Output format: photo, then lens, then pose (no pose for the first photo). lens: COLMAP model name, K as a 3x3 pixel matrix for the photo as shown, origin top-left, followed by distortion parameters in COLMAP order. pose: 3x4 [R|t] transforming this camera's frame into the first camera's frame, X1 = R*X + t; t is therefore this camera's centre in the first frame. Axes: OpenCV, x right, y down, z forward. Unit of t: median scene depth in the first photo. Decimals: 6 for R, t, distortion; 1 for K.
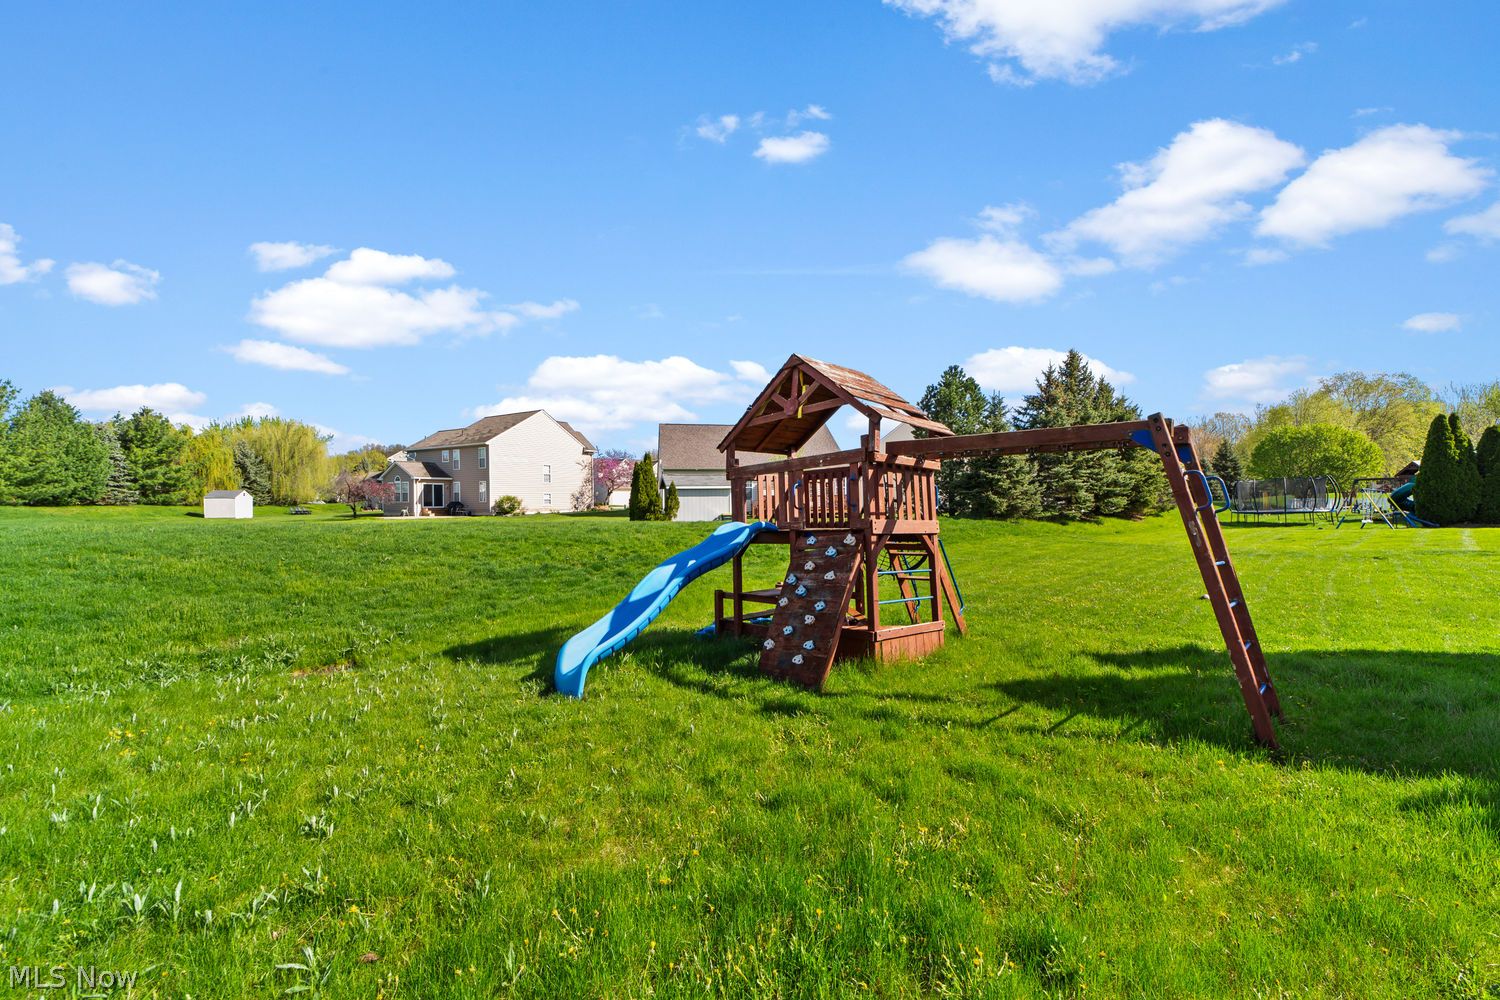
lens RADIAL K [[579.4, 0, 739.9], [0, 579.4, 497.0], [0, 0, 1]] dist [-0.001151, 0.000045]
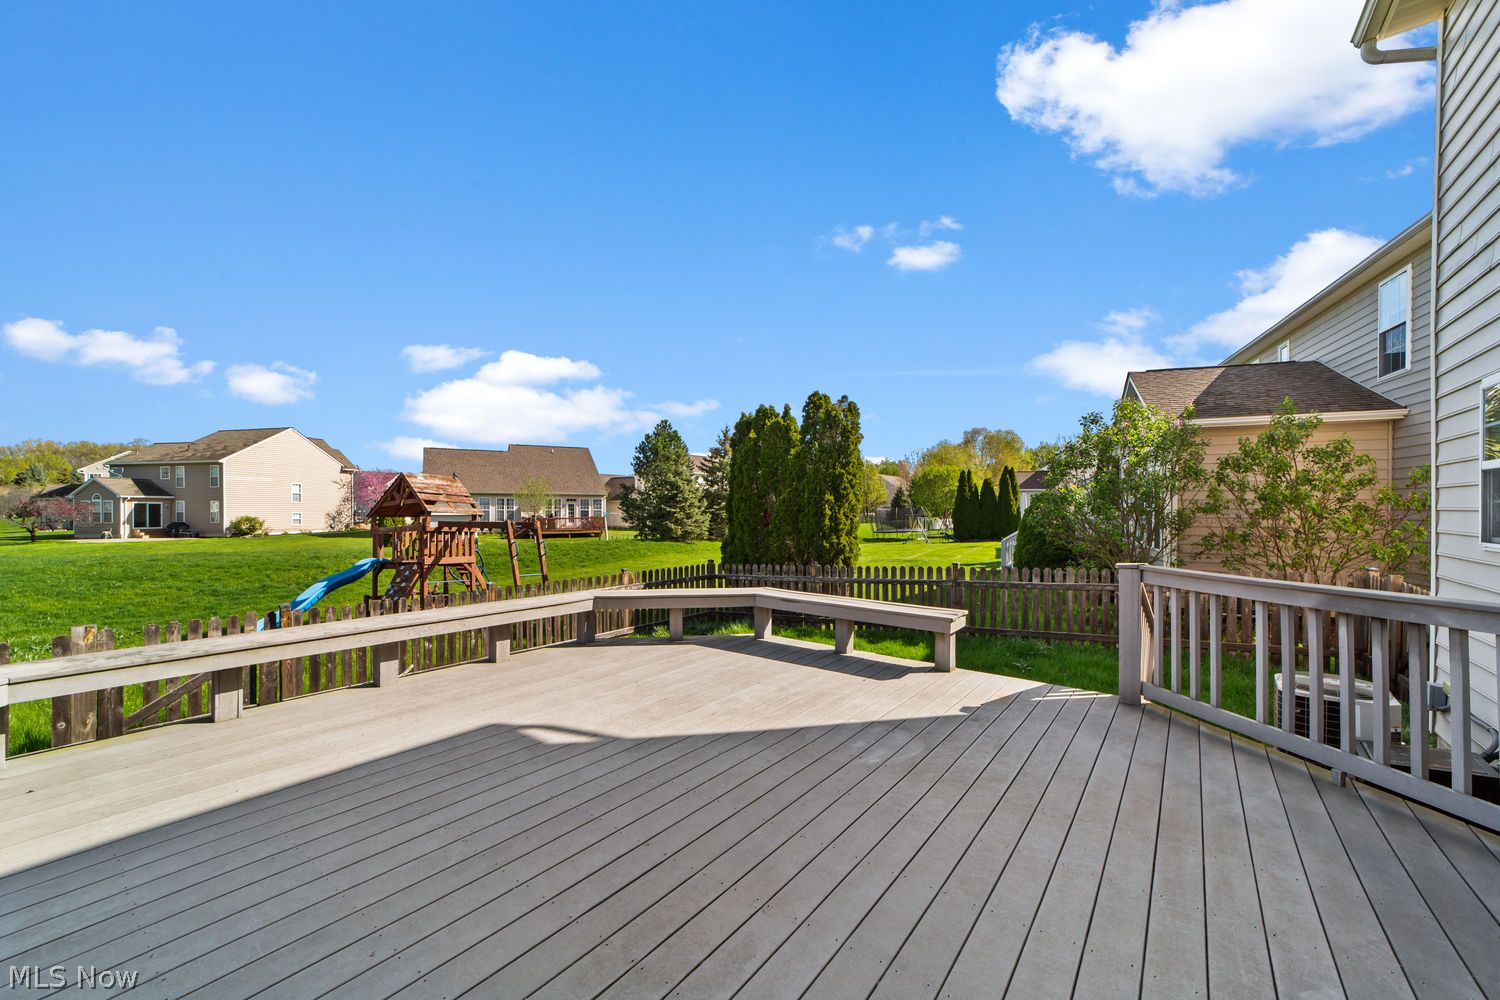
lens RADIAL K [[582.8, 0, 743.7], [0, 582.8, 505.2], [0, 0, 1]] dist [-0.018823, 0.010683]
pose [[0.949149, 0.007545, 0.314738, 0.081111], [-0.005353, 0.999955, -0.007831, -0.017706], [-0.314783, 0.005748, 0.949146, -0.172638]]
